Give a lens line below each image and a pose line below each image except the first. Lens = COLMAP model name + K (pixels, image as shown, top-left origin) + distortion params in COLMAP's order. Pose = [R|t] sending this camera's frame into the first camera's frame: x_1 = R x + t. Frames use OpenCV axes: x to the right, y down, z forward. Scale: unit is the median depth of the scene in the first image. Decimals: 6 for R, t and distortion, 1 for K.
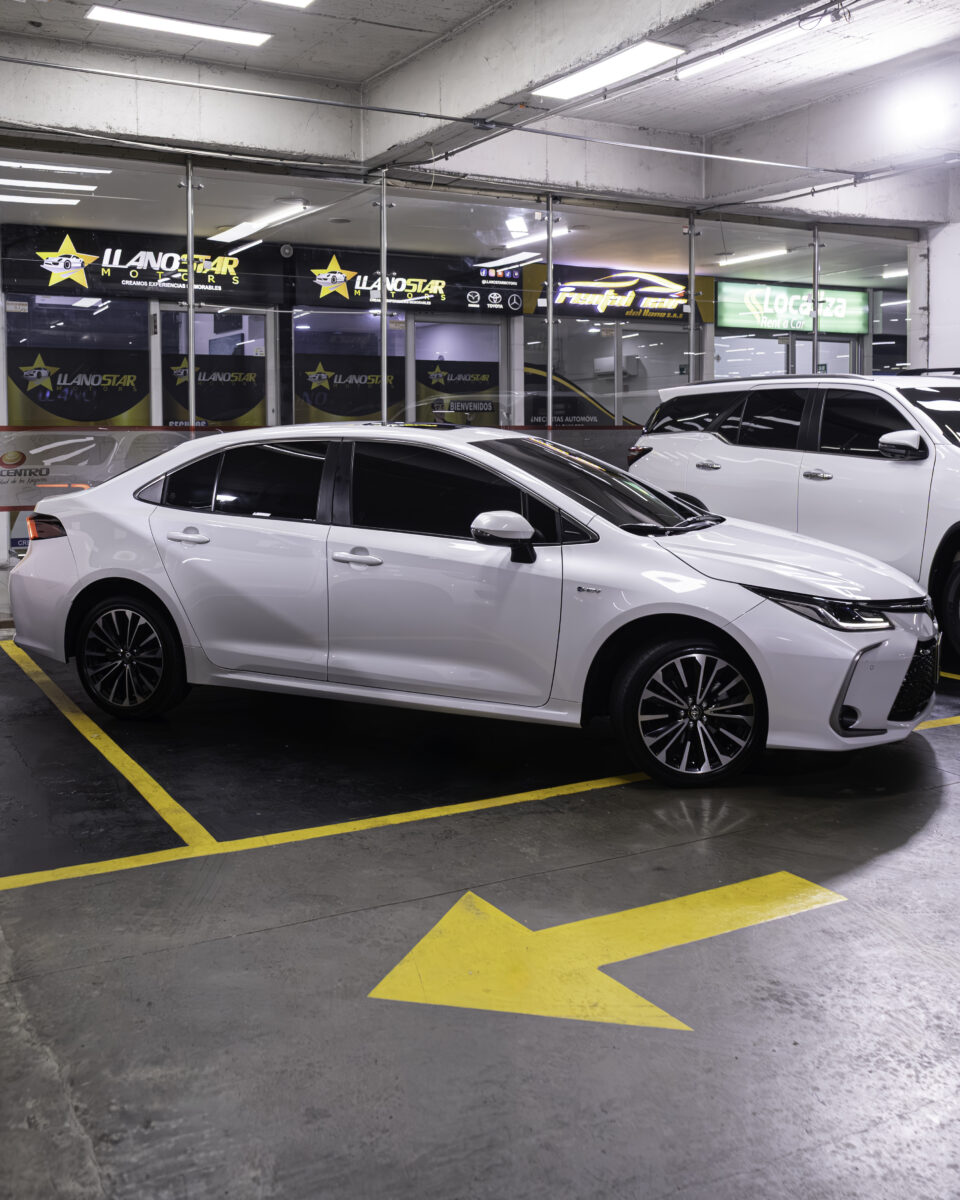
lens RADIAL K [[1145.3, 0, 468.7], [0, 1145.3, 502.7], [0, 0, 1]] dist [-0.014666, 0.000000]
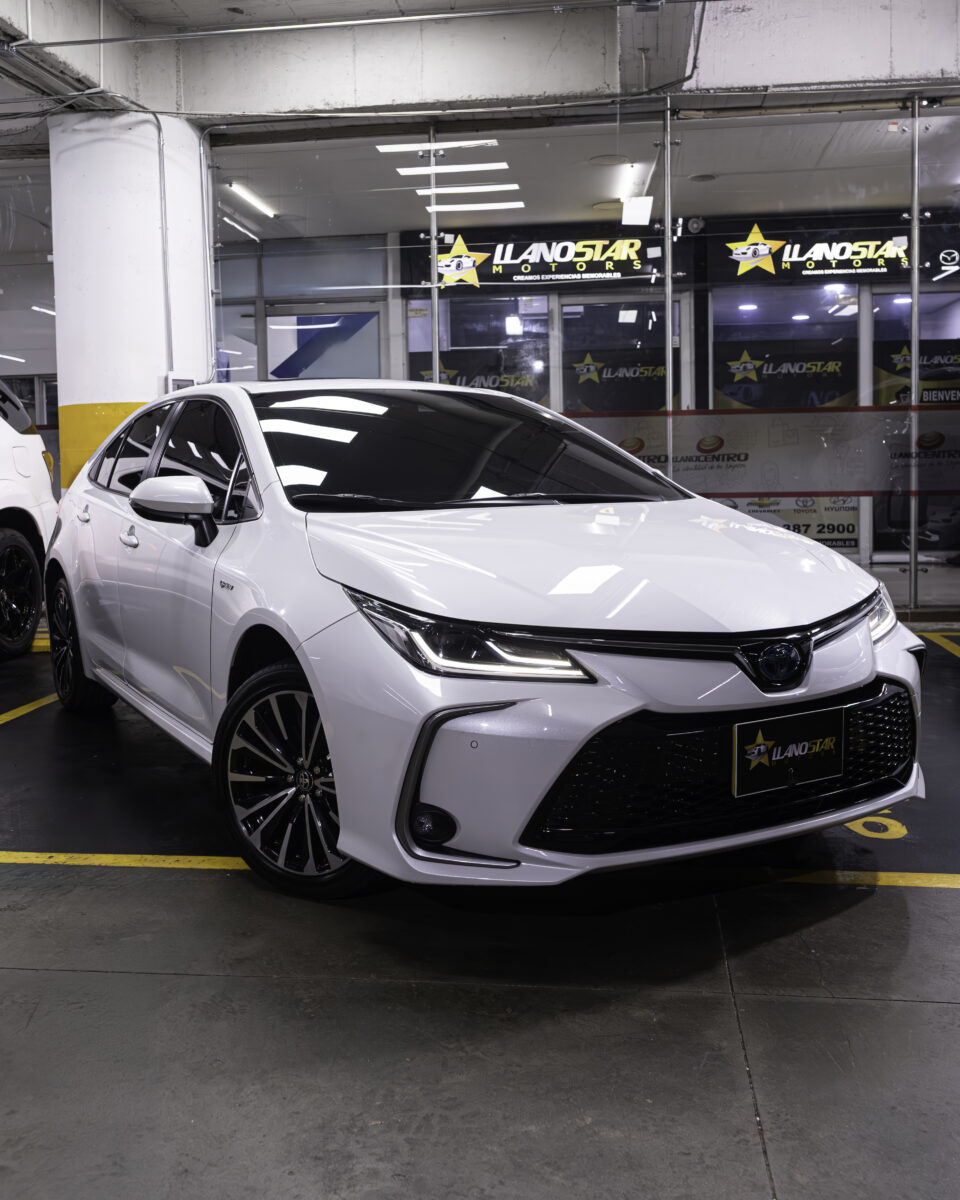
lens RADIAL K [[1145.3, 0, 485.6], [0, 1145.3, 547.8], [0, 0, 1]] dist [-0.014666, 0.000000]
pose [[0.821757, 0.029356, -0.569081, 0.258132], [-0.019279, 0.999533, 0.023721, 0.013619], [0.569512, -0.008521, 0.821939, 0.209580]]
